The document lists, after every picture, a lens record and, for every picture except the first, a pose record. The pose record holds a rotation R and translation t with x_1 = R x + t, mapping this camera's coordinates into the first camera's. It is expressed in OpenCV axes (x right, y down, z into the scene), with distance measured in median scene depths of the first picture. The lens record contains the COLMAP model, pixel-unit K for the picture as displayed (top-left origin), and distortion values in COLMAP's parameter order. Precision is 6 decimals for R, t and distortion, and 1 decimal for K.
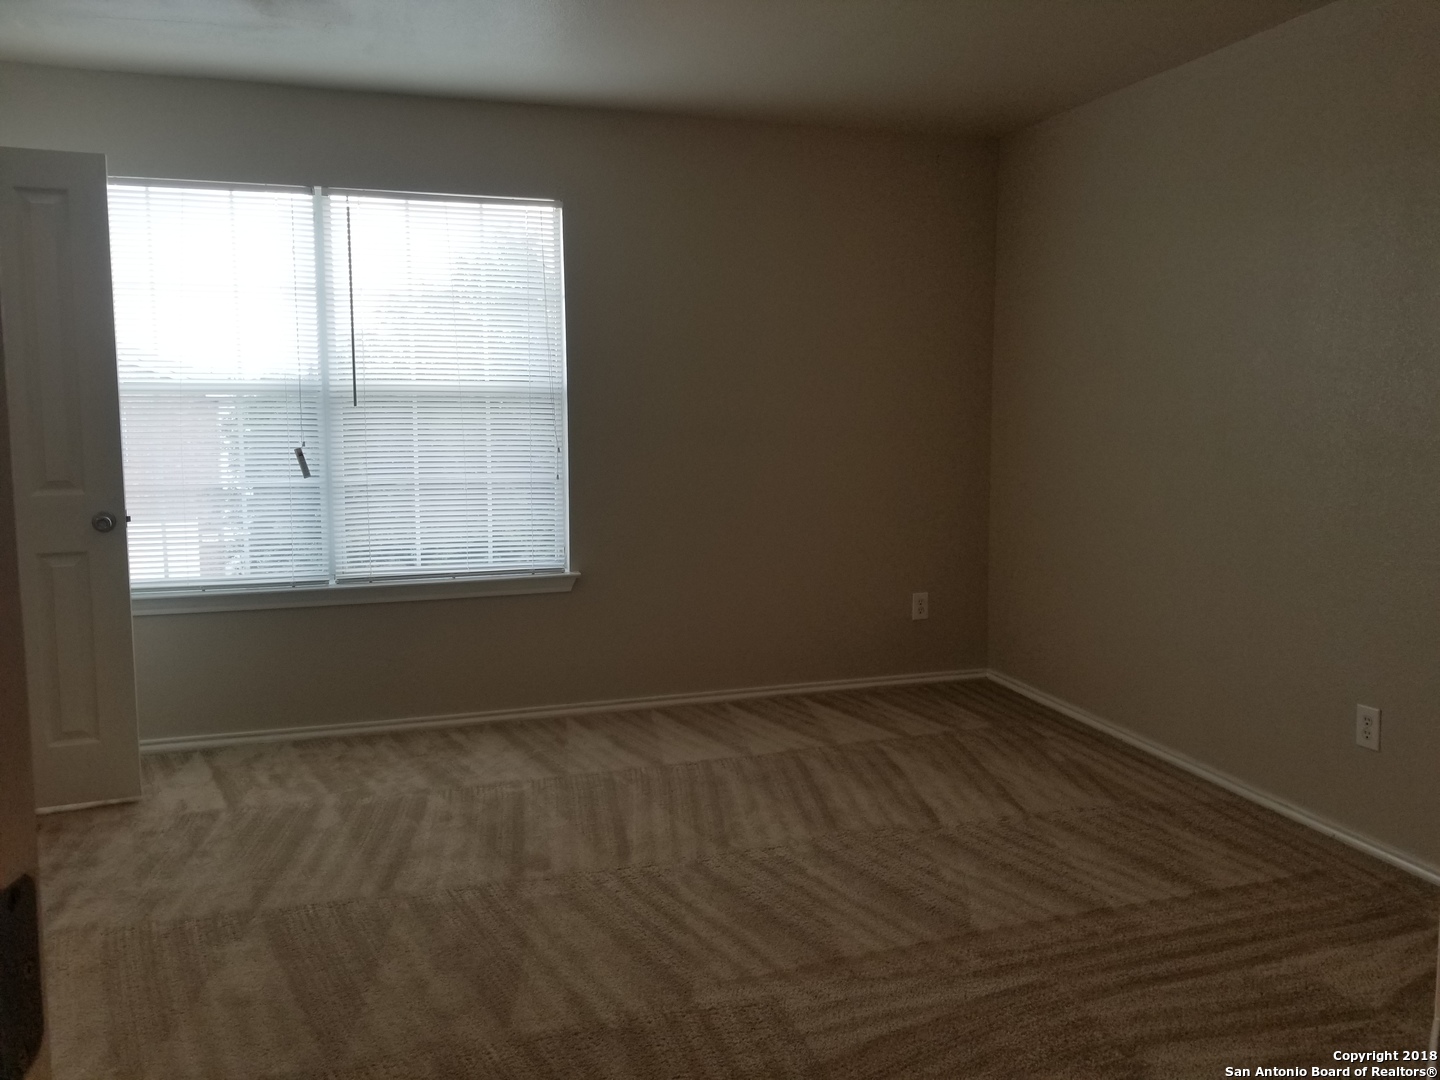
lens RADIAL K [[1113.1, 0, 720.0], [0, 1113.1, 540.0], [0, 0, 1]] dist [0.148116, -0.206202]
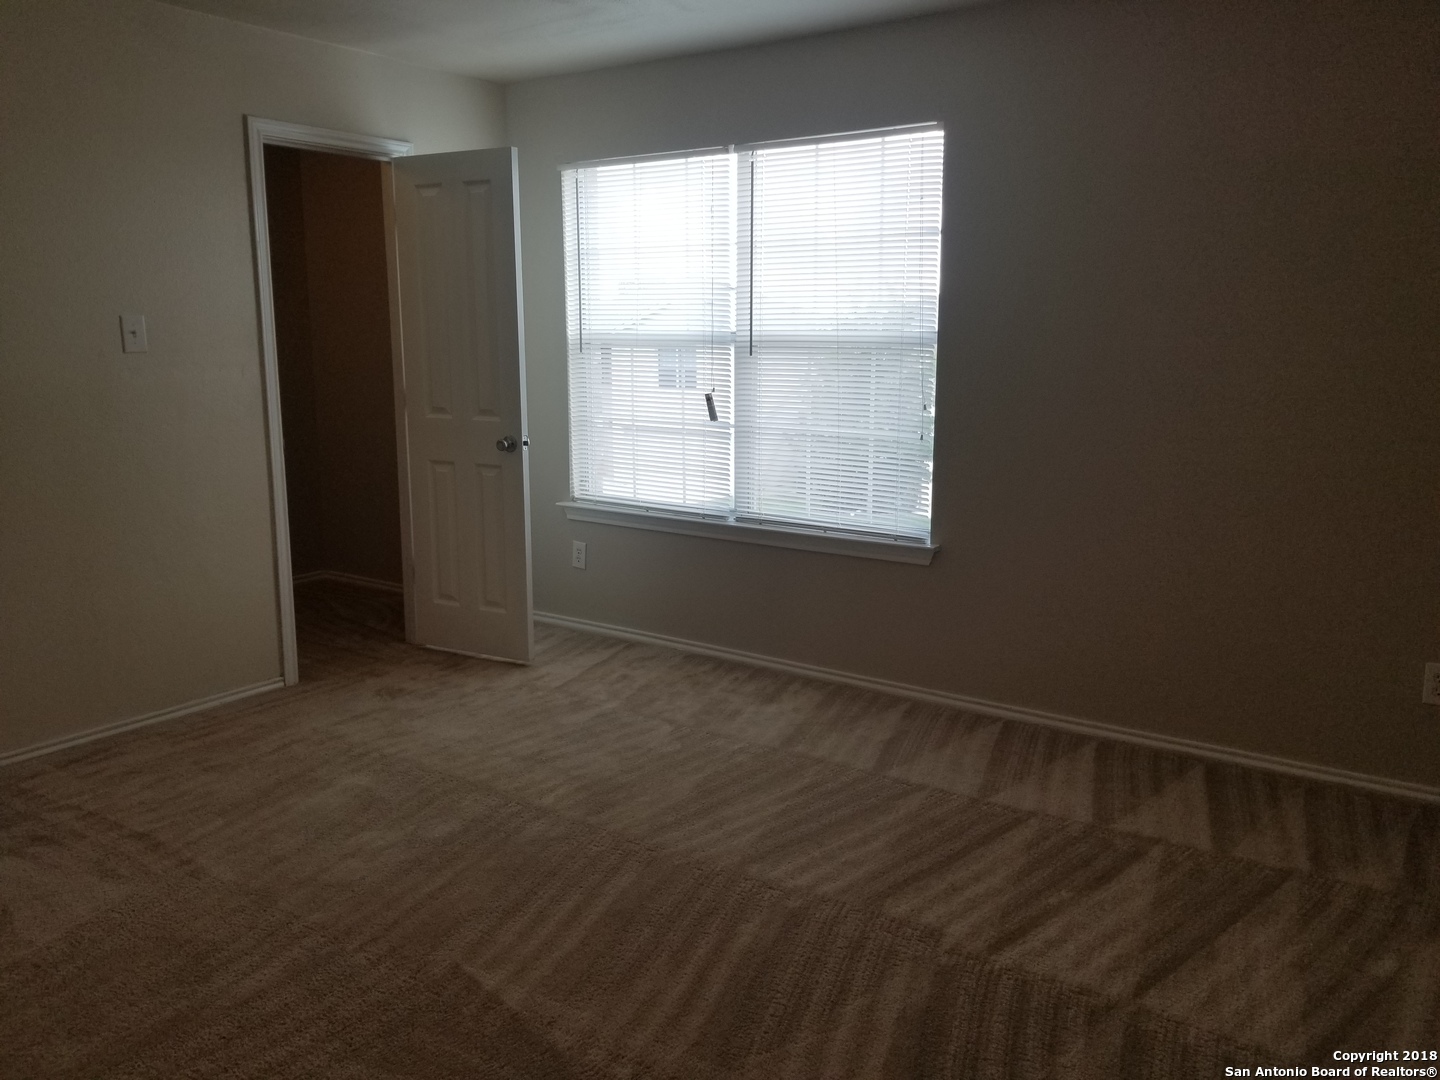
lens RADIAL K [[1113.1, 0, 720.0], [0, 1113.1, 540.0], [0, 0, 1]] dist [0.148116, -0.206202]
pose [[0.630502, 0.150024, -0.761551, 0.479687], [-0.108578, 0.988543, 0.104848, -0.055052], [0.768556, 0.016581, 0.639568, 0.317003]]
